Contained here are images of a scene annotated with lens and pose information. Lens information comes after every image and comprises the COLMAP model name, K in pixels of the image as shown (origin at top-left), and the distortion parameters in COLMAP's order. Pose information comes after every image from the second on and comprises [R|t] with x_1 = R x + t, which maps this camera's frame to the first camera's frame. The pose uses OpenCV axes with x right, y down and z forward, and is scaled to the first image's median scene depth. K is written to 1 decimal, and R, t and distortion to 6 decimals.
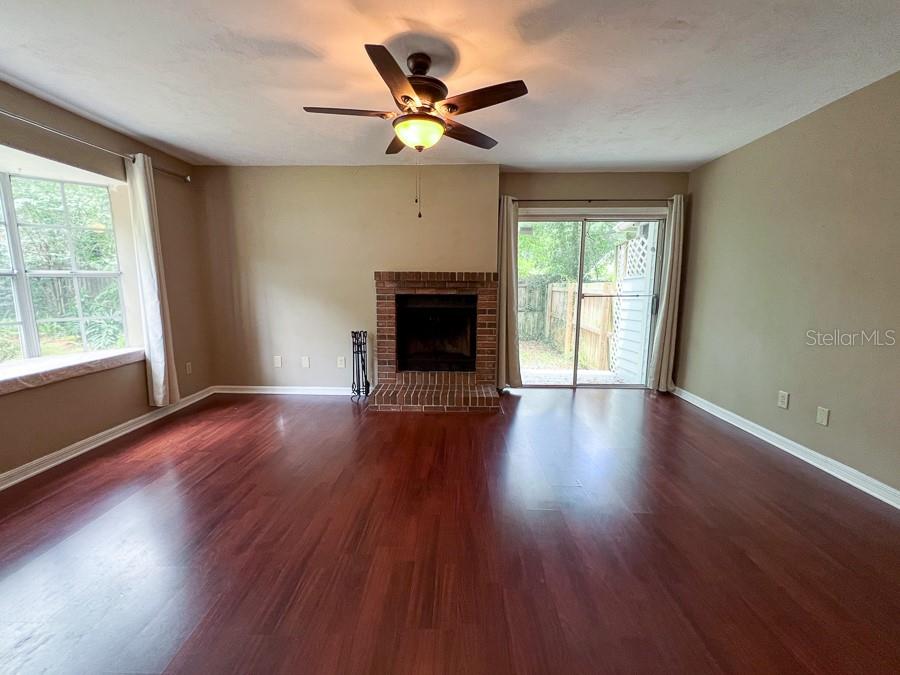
lens RADIAL K [[367.2, 0, 447.4], [0, 367.2, 339.0], [0, 0, 1]] dist [-0.001773, -0.000292]
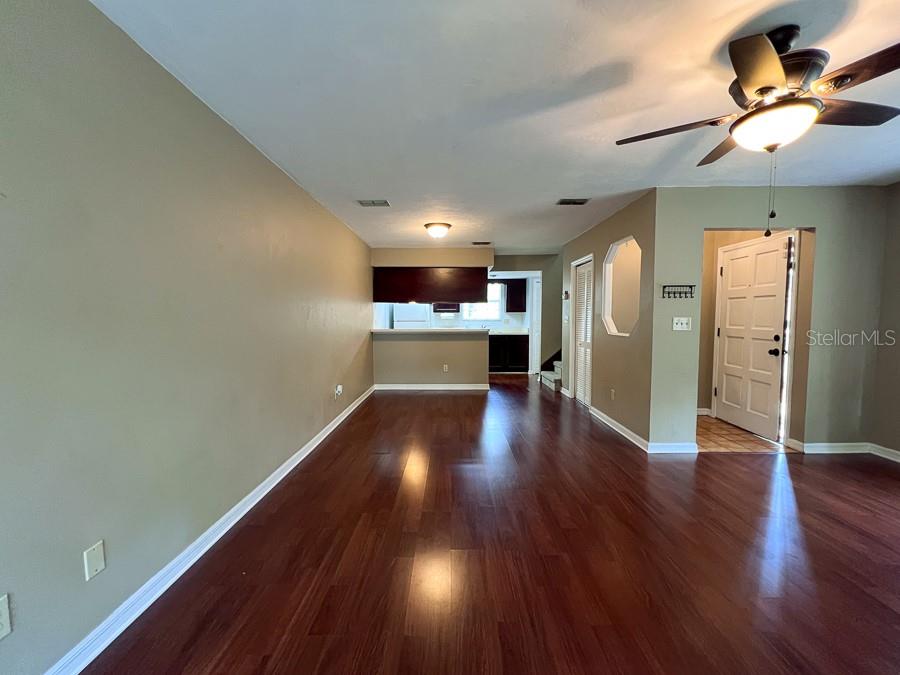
lens RADIAL K [[367.2, 0, 447.4], [0, 367.2, 339.0], [0, 0, 1]] dist [-0.001773, -0.000292]
pose [[-0.999821, -0.001834, -0.018842, 0.330999], [-0.005655, 0.978787, 0.204802, -0.152087], [0.018066, 0.204872, -0.978622, 0.978600]]
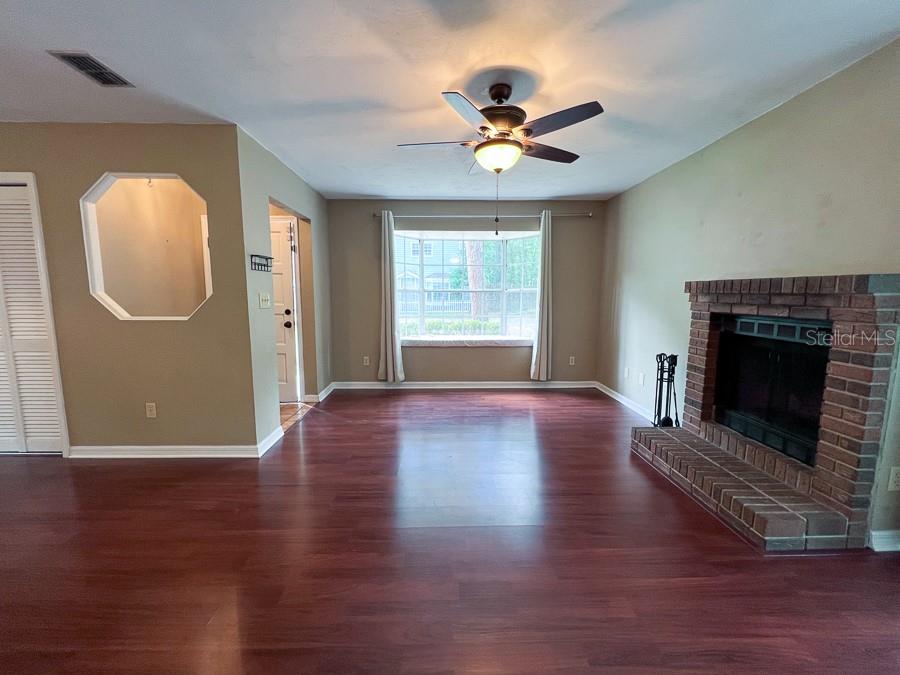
lens RADIAL K [[367.2, 0, 447.4], [0, 367.2, 339.0], [0, 0, 1]] dist [-0.001773, -0.000292]
pose [[0.043991, 0.117622, -0.992084, 0.554590], [-0.149118, 0.982694, 0.109896, -0.073378], [0.987840, 0.143103, 0.060769, 0.462292]]
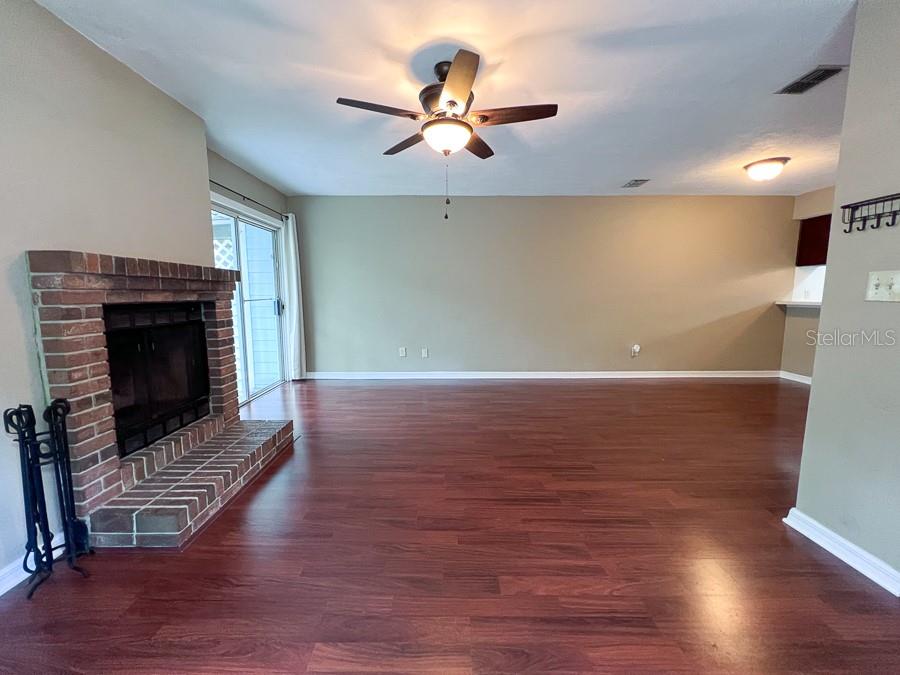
lens RADIAL K [[356.8, 0, 449.6], [0, 356.8, 339.7], [0, 0, 1]] dist [-0.000011, -0.000028]
pose [[-0.032975, -0.132640, 0.990616, -0.614542], [0.148945, 0.979435, 0.136101, -0.074333], [-0.988296, 0.152035, -0.012541, 0.583376]]
